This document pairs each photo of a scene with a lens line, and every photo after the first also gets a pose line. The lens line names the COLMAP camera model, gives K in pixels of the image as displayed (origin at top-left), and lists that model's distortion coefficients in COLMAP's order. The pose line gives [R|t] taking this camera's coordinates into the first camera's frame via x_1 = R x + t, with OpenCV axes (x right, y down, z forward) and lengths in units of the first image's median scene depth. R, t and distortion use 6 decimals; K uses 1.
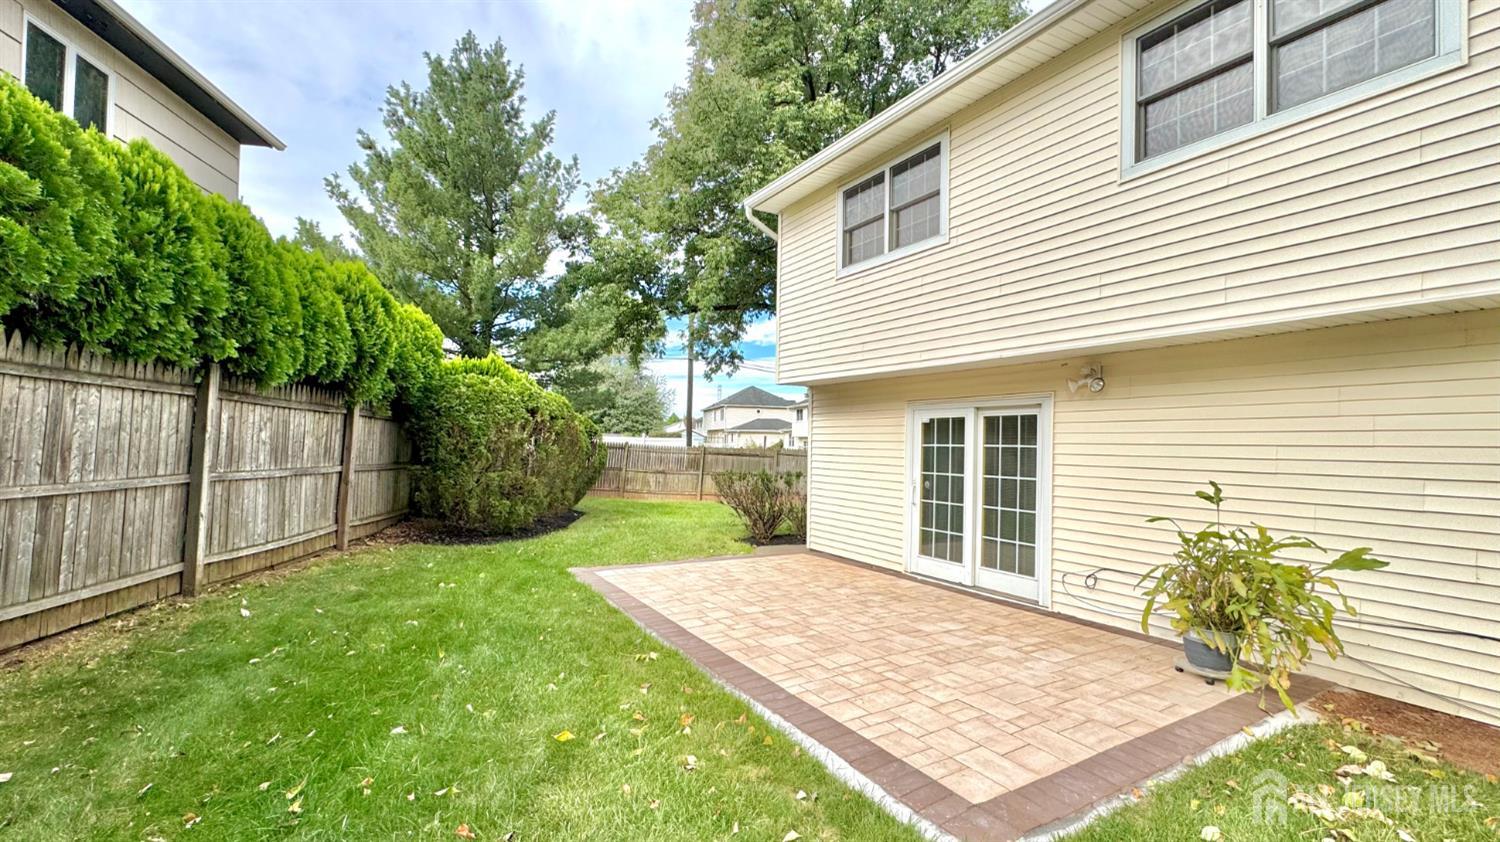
lens RADIAL K [[605.4, 0, 746.5], [0, 605.4, 428.2], [0, 0, 1]] dist [-0.000396, 0.000625]
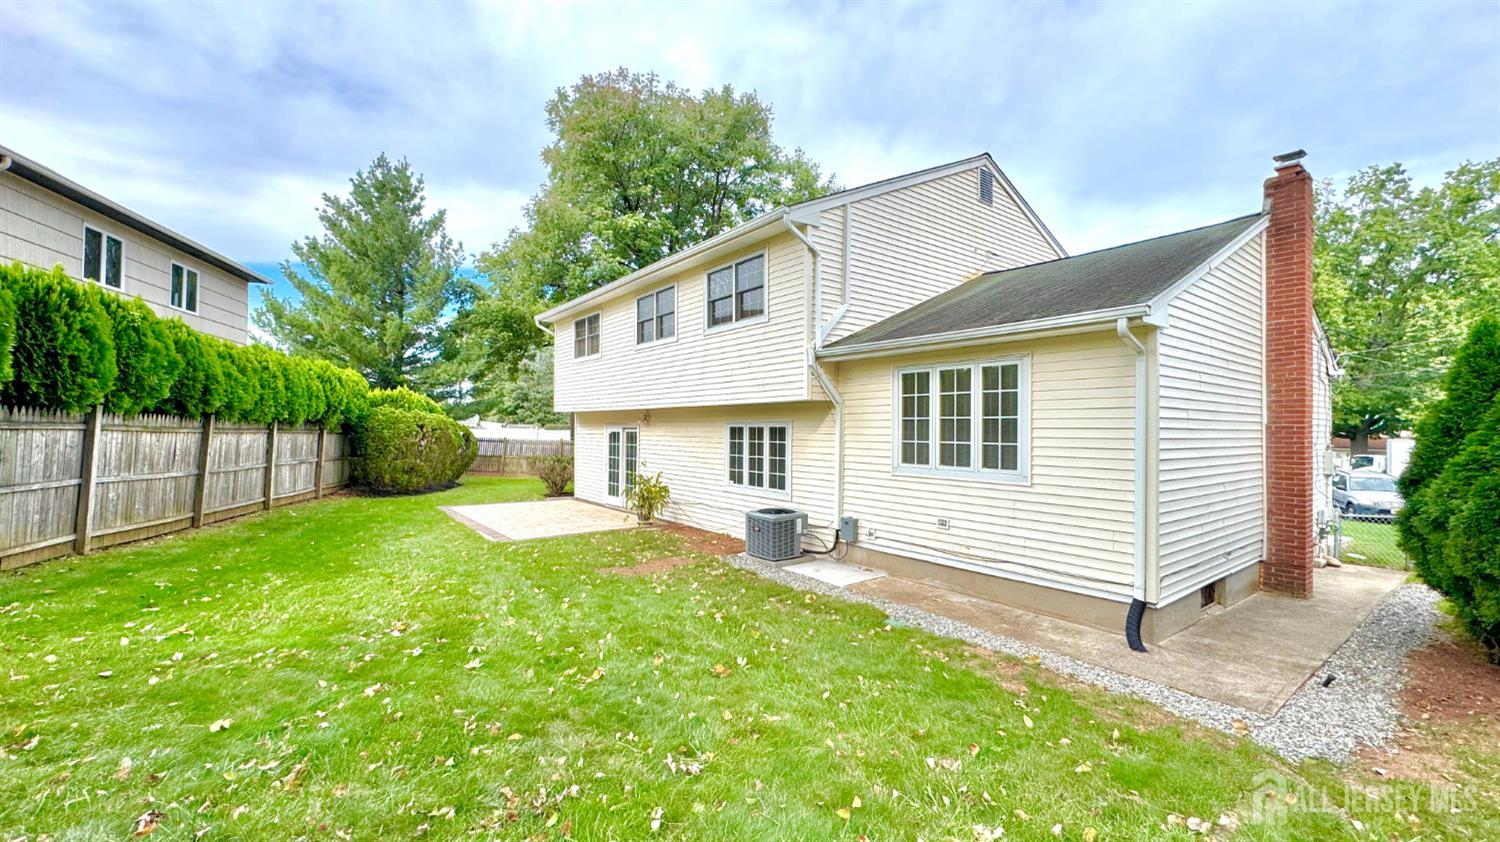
lens RADIAL K [[605.4, 0, 757.4], [0, 605.4, 417.2], [0, 0, 1]] dist [-0.000396, 0.000625]
pose [[0.993205, -0.008246, 0.116088, 0.474067], [0.007207, 0.999930, 0.009366, -0.070727], [-0.116157, -0.008465, 0.993195, -0.999018]]
